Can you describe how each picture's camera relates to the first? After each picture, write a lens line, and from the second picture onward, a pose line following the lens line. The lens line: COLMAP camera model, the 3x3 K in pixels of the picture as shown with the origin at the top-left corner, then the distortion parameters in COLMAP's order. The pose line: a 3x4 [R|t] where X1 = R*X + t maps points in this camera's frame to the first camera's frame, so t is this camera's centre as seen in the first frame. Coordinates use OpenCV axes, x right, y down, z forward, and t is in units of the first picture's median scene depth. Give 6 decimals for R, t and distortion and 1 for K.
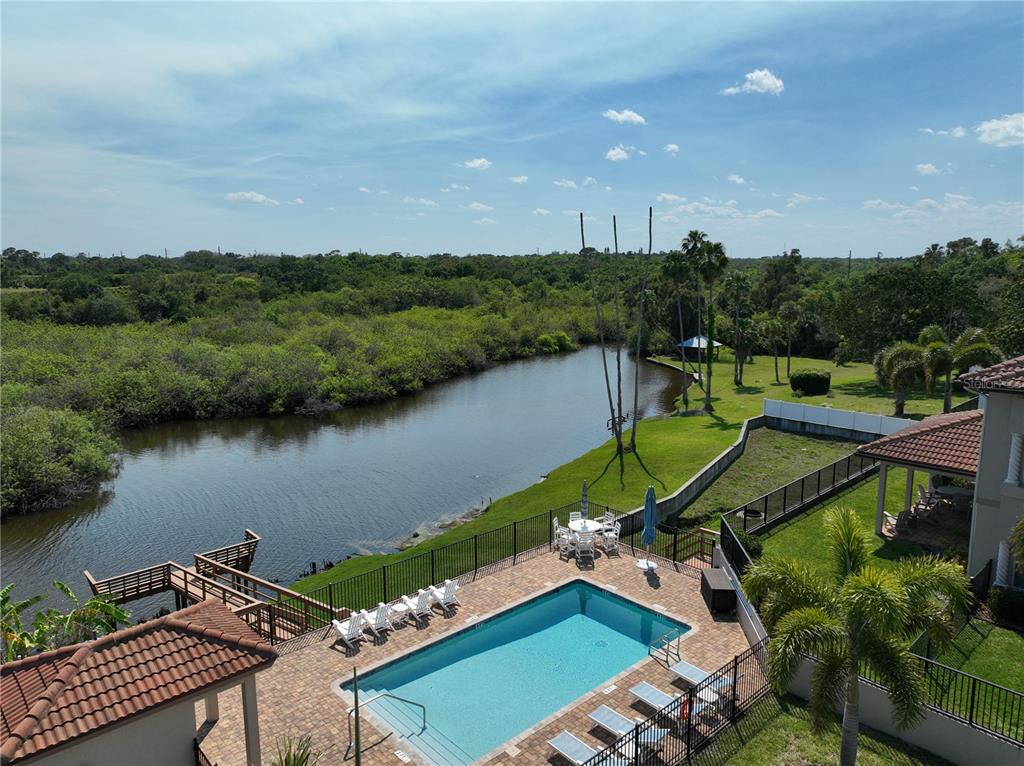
lens RADIAL K [[705.0, 0, 512.0], [0, 705.0, 383.0], [0, 0, 1]] dist [0.001381, 0.008537]
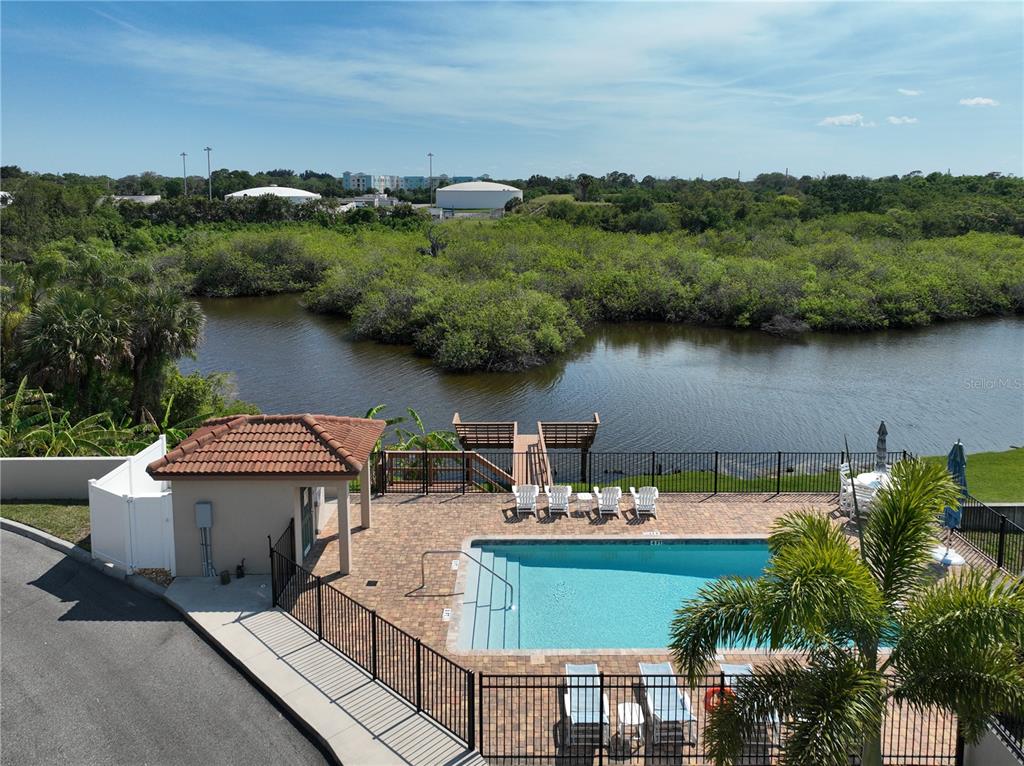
lens RADIAL K [[736.8, 0, 537.4], [0, 736.8, 283.1], [0, 0, 1]] dist [0.003449, 0.002918]
pose [[0.750097, 0.091142, -0.655017, 0.107981], [-0.116164, 0.993217, 0.005175, 0.011033], [0.651046, 0.072207, 0.755596, 0.054594]]
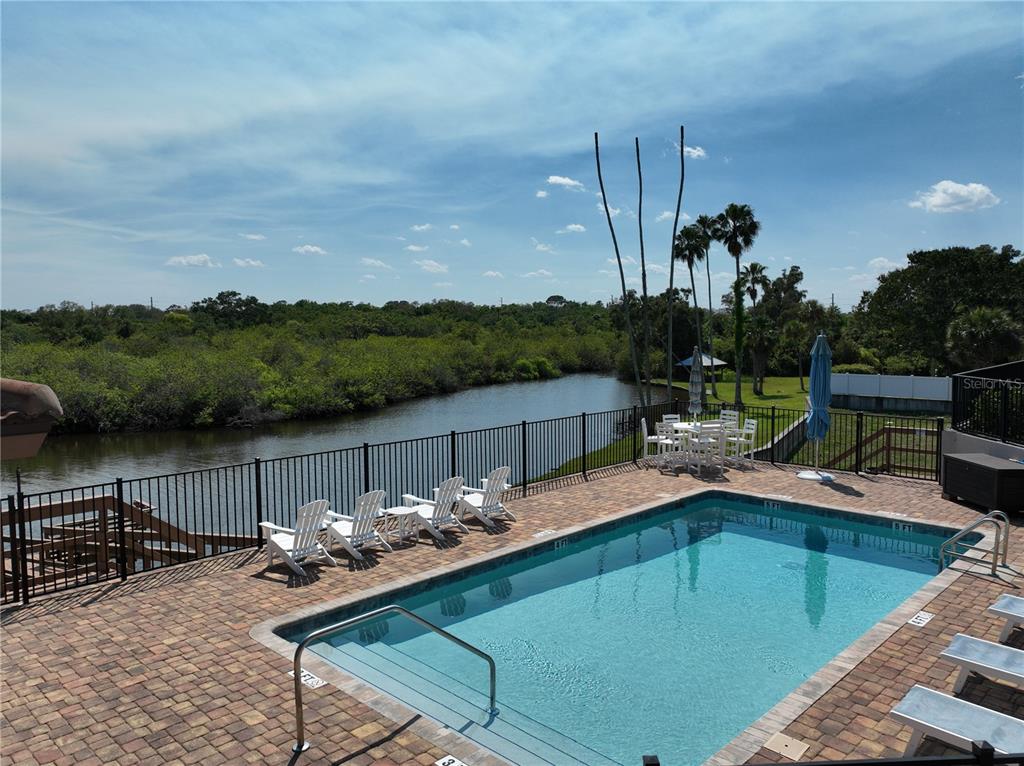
lens RADIAL K [[756.5, 0, 512.0], [0, 756.5, 383.0], [0, 0, 1]] dist [0.005301, 0.003952]
pose [[0.998582, -0.011627, 0.051950, -0.028621], [0.016051, 0.996203, -0.085568, 0.073509], [-0.050758, 0.086281, 0.994977, 0.122714]]
